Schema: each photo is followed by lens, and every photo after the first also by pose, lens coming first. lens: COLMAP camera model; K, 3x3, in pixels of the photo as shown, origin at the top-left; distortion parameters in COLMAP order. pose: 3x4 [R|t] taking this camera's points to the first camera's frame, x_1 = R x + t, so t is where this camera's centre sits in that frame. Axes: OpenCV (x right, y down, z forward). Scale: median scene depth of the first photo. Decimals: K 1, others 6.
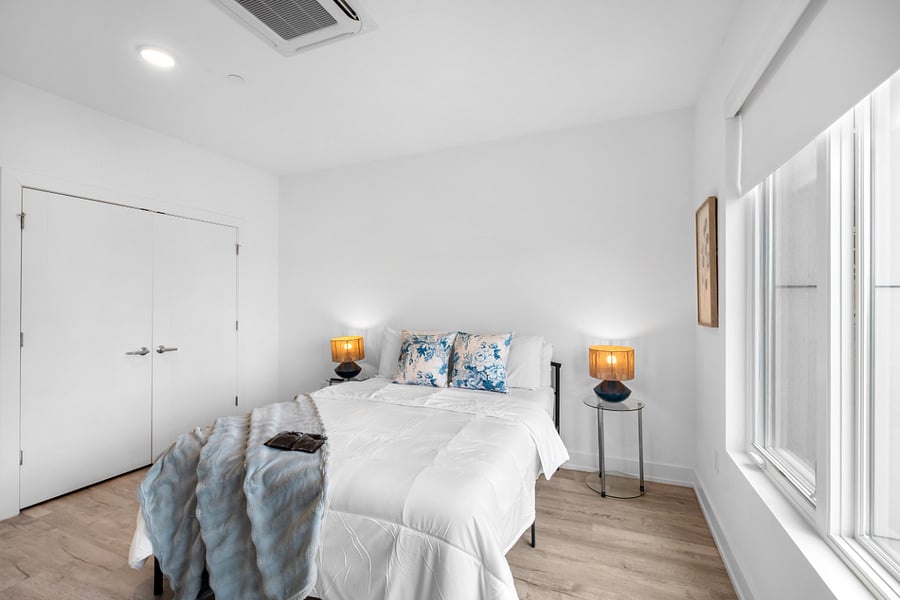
lens RADIAL K [[392.2, 0, 444.0], [0, 392.2, 301.6], [0, 0, 1]] dist [-0.004005, -0.000552]
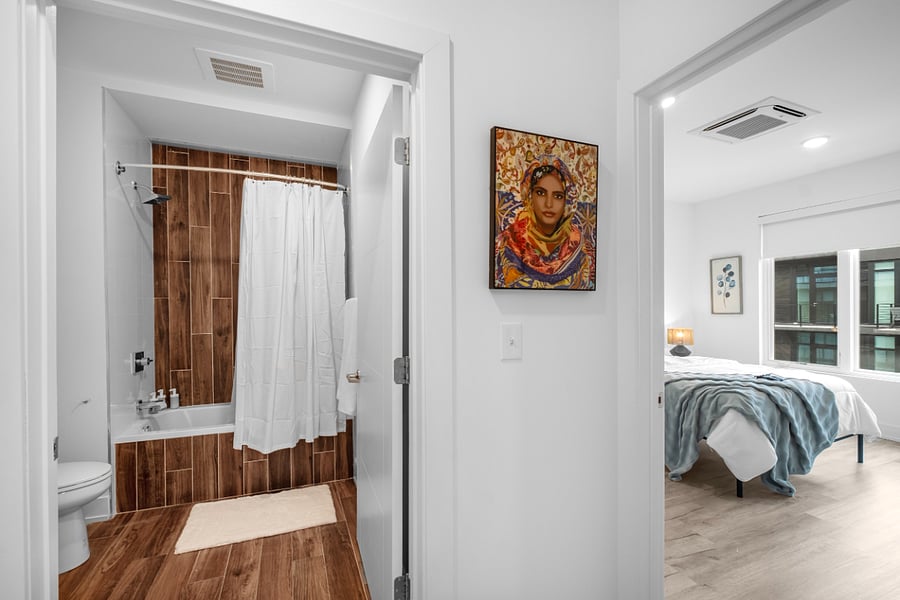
lens RADIAL K [[392.2, 0, 448.0], [0, 392.2, 305.6], [0, 0, 1]] dist [-0.004005, -0.000552]
pose [[0.707298, 0.000152, 0.706916, -2.170420], [0.006911, 0.999951, -0.007129, 0.021058], [-0.706882, 0.009928, 0.707262, 0.616475]]
